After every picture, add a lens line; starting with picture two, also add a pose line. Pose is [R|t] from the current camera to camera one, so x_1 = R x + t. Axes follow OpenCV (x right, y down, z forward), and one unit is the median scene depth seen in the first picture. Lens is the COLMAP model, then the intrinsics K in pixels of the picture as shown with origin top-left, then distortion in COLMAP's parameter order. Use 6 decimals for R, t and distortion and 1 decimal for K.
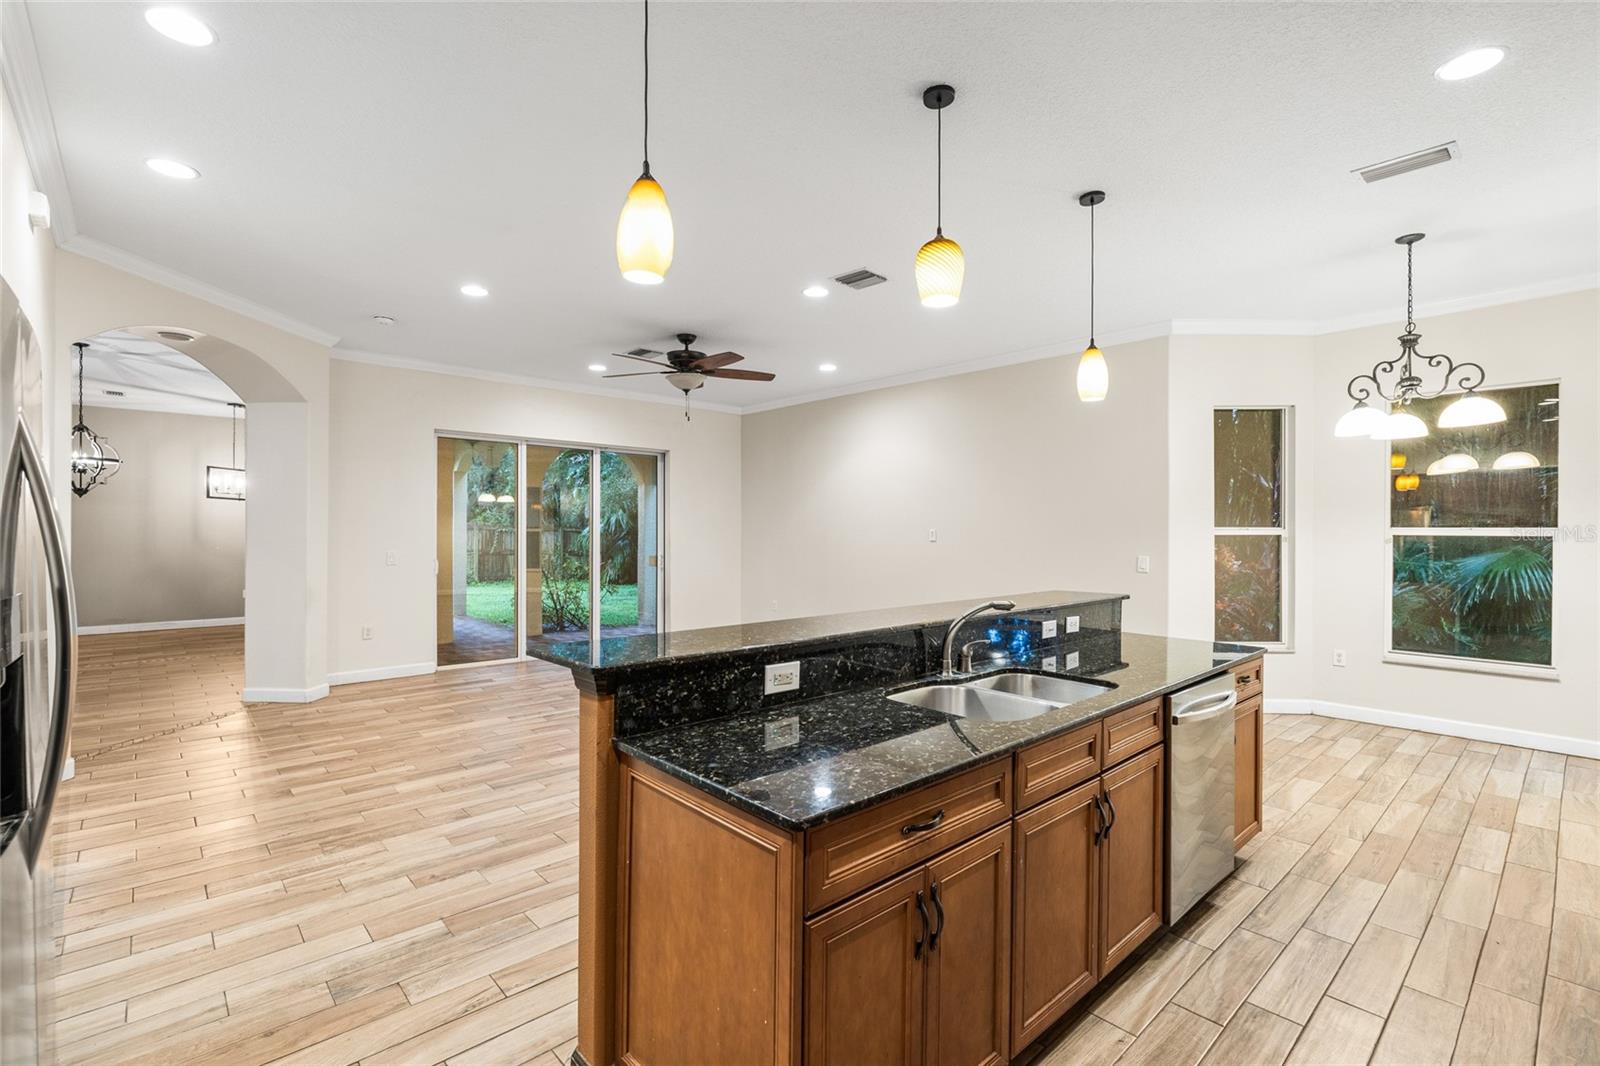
lens RADIAL K [[721.4, 0, 797.6], [0, 721.4, 531.2], [0, 0, 1]] dist [-0.003148, -0.000365]
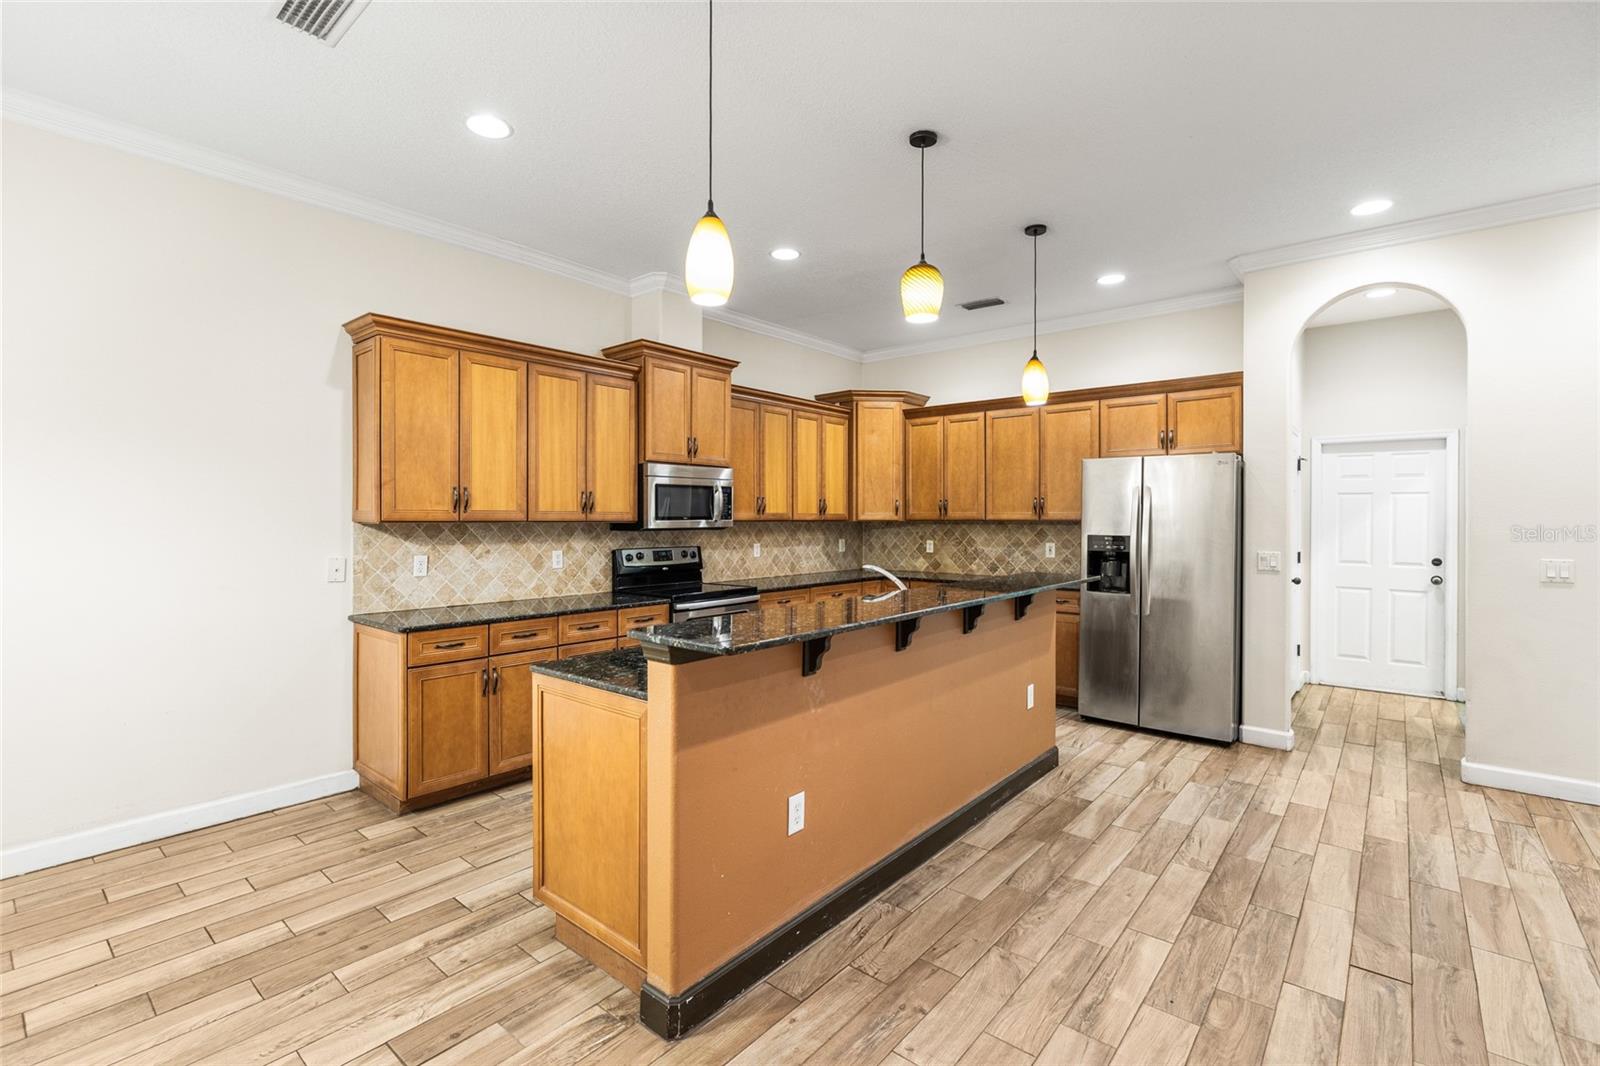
lens RADIAL K [[717.6, 0, 800.1], [0, 717.6, 524.8], [0, 0, 1]] dist [-0.007942, 0.001656]
pose [[-0.991040, -0.004786, -0.133477, 0.280541], [-0.006132, 0.999934, 0.009669, 0.000135], [0.133422, 0.010401, -0.991005, 1.096489]]
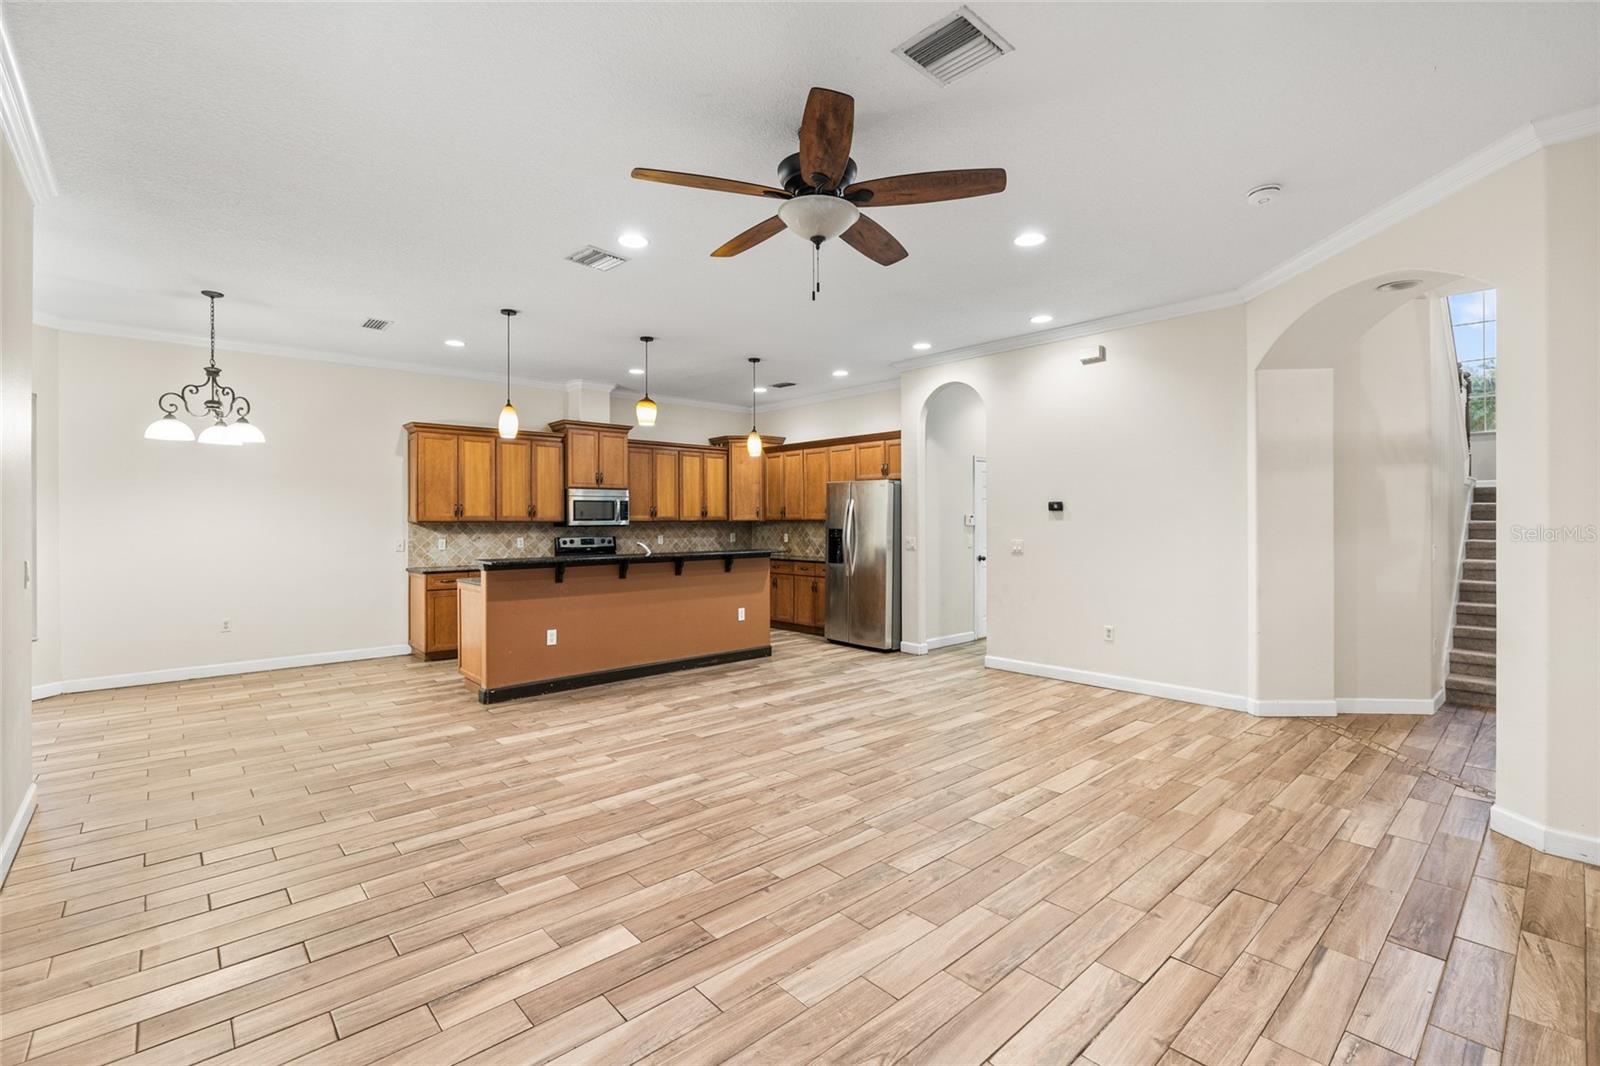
lens RADIAL K [[709.1, 0, 801.1], [0, 709.1, 521.8], [0, 0, 1]] dist [-0.007919, 0.000364]
pose [[-0.999999, -0.001190, 0.000175, -0.167839], [-0.001190, 0.999994, 0.003314, 0.000554], [-0.000179, 0.003314, -0.999994, 1.759392]]
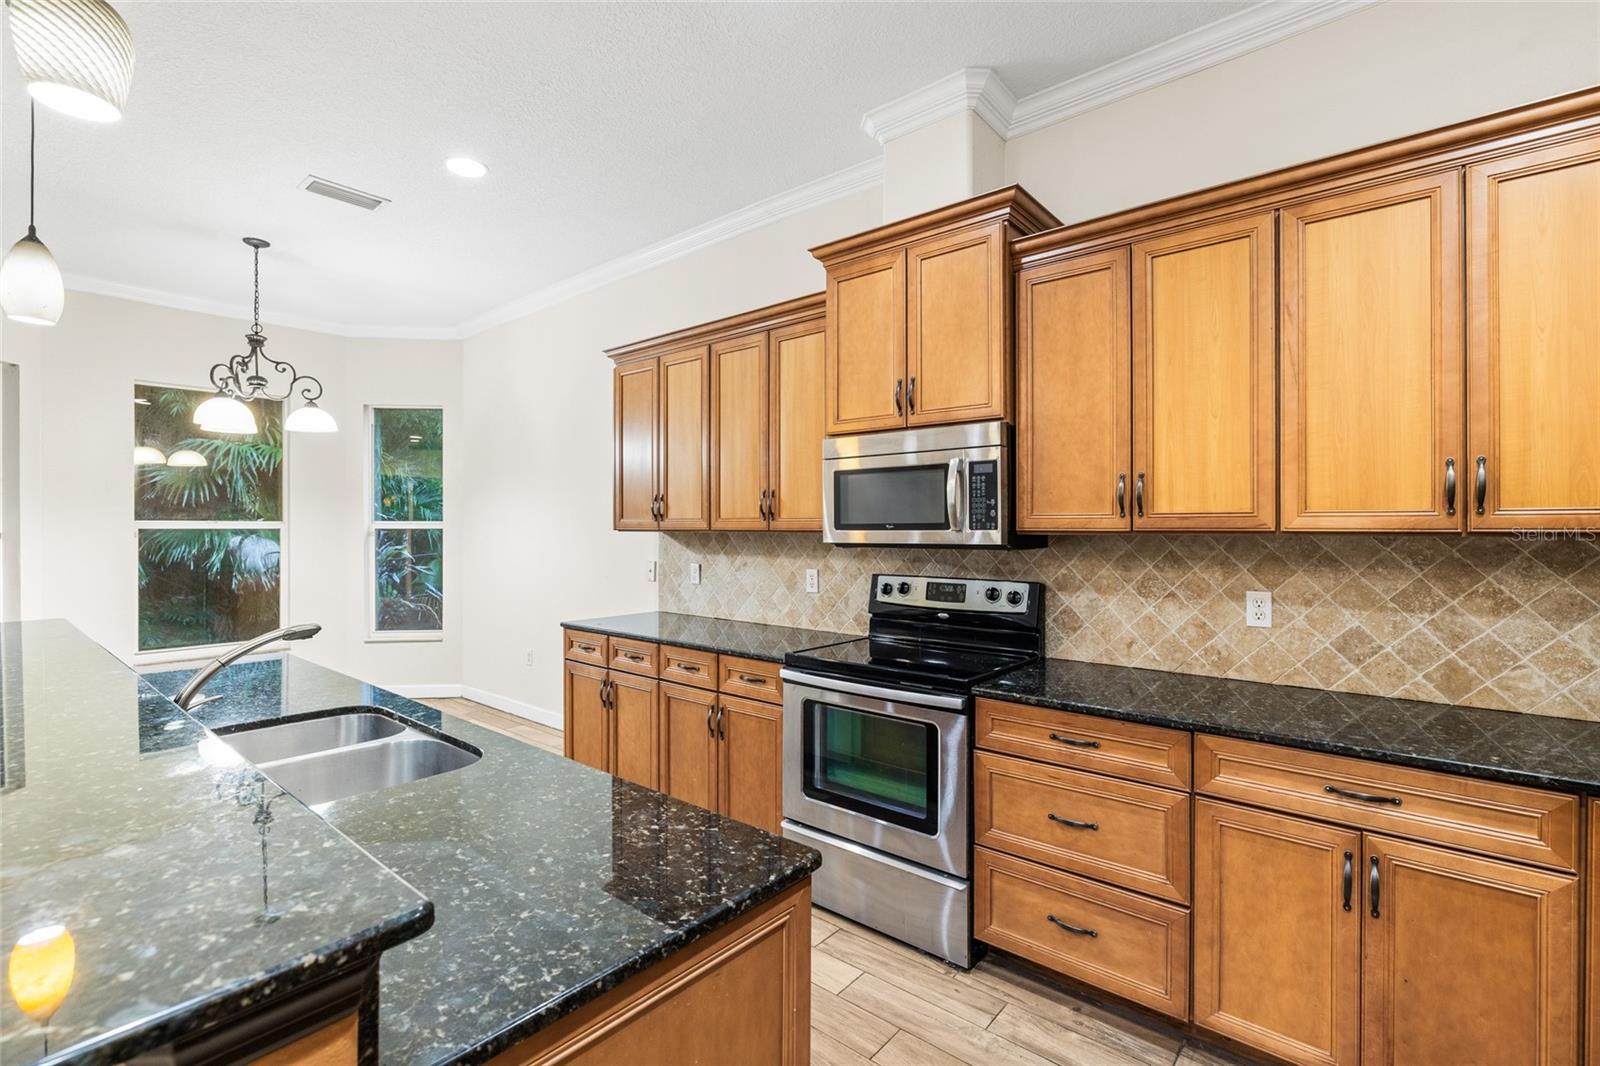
lens RADIAL K [[717.6, 0, 800.1], [0, 717.6, 524.8], [0, 0, 1]] dist [-0.007942, 0.001656]
pose [[-0.130978, -0.002324, 0.991383, -0.211611], [0.001521, 0.999996, 0.002545, -0.001231], [-0.991384, 0.001842, -0.130974, 0.276318]]
